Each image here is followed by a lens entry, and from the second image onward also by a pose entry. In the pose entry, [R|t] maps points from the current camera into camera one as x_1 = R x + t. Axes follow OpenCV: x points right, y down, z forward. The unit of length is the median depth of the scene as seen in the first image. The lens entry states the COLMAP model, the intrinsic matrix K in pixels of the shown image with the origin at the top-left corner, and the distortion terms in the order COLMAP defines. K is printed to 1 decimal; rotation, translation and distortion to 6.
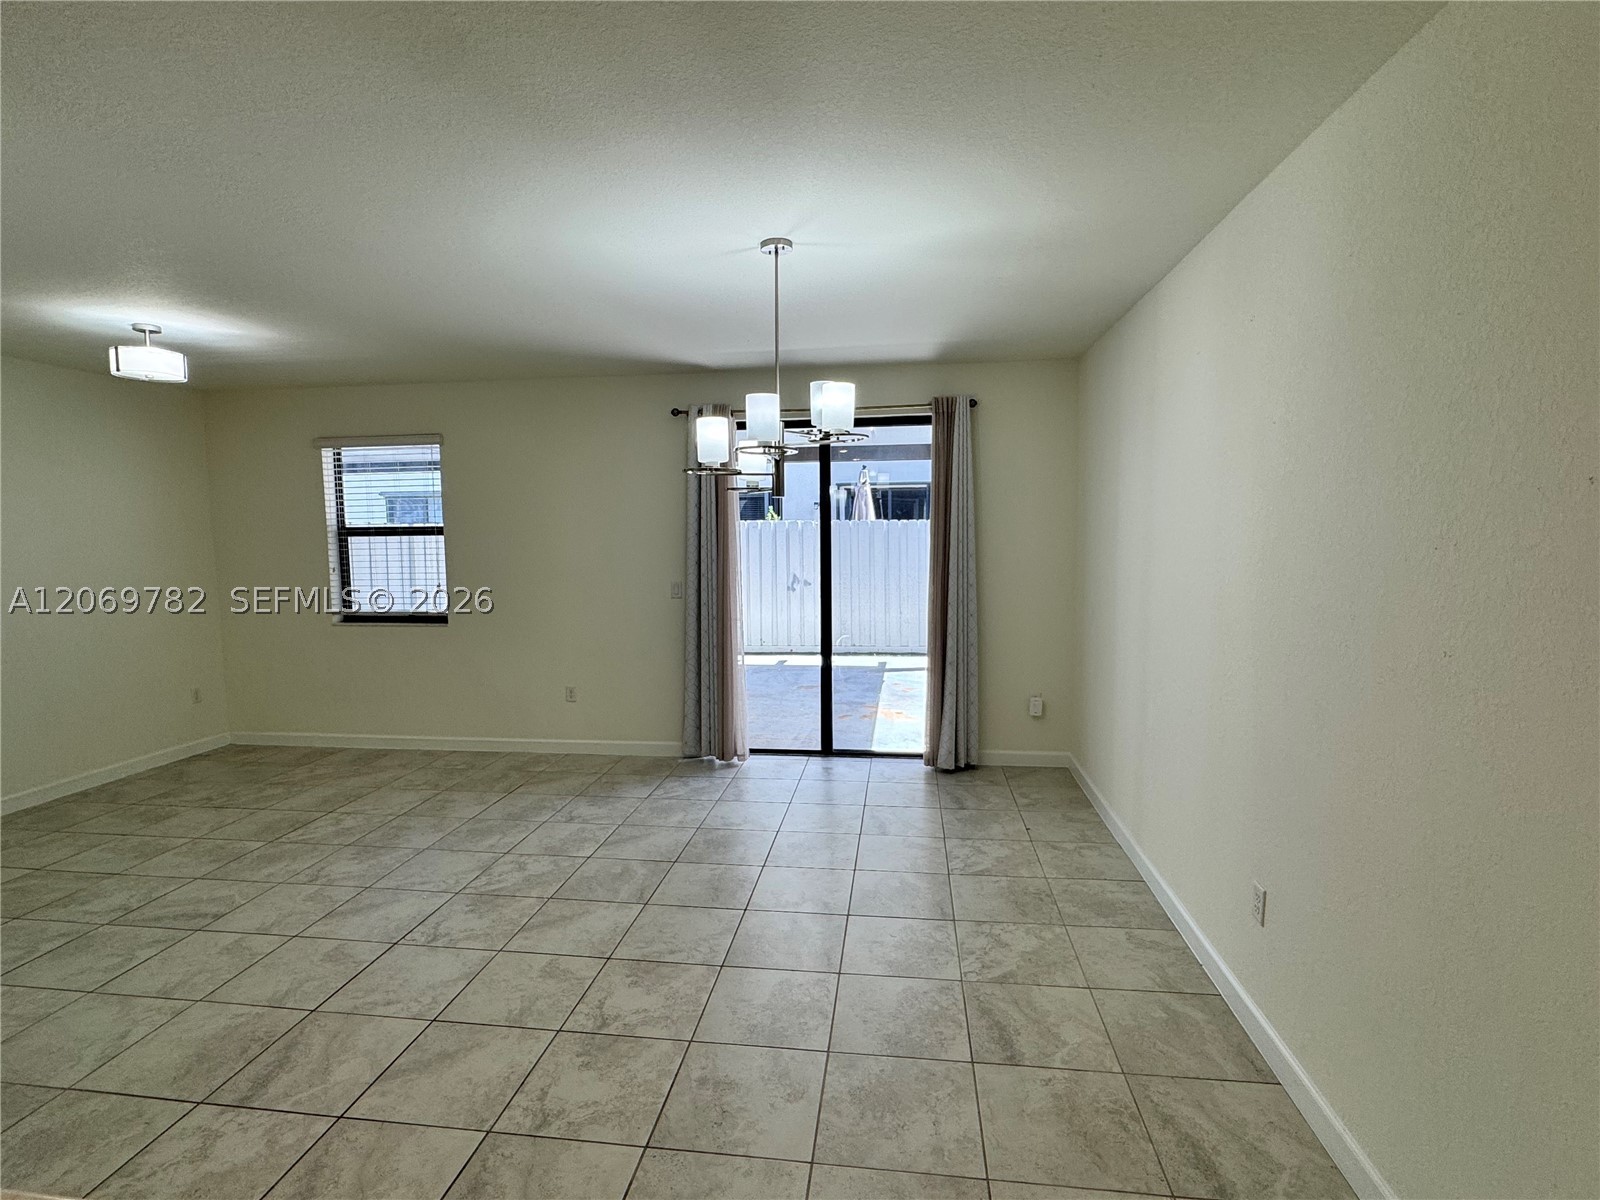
lens RADIAL K [[796.8, 0, 798.0], [0, 796.8, 599.5], [0, 0, 1]] dist [-0.007124, 0.001366]
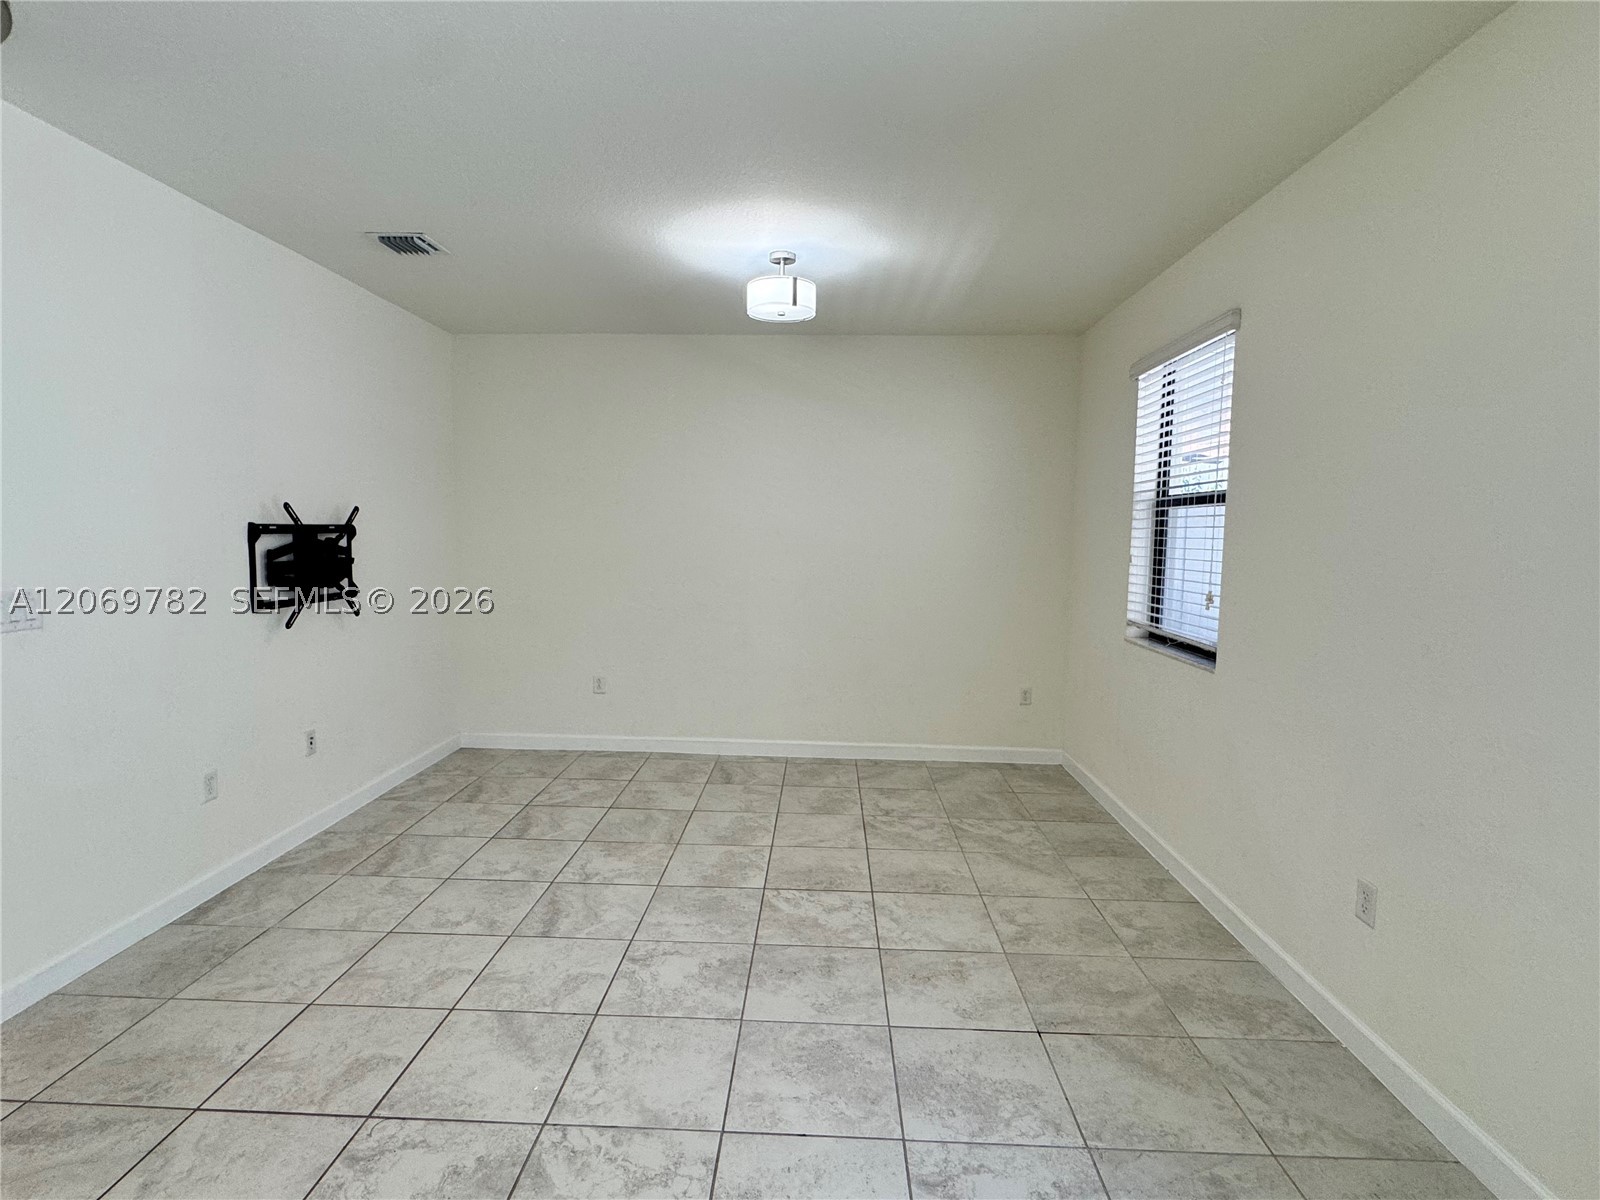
lens RADIAL K [[796.8, 0, 800.8], [0, 796.8, 598.3], [0, 0, 1]] dist [-0.007124, 0.001366]
pose [[0.097123, 0.098602, -0.990376, 0.069643], [-0.104252, 0.990614, 0.088402, -0.041298], [0.989797, 0.094663, 0.106491, 0.800018]]
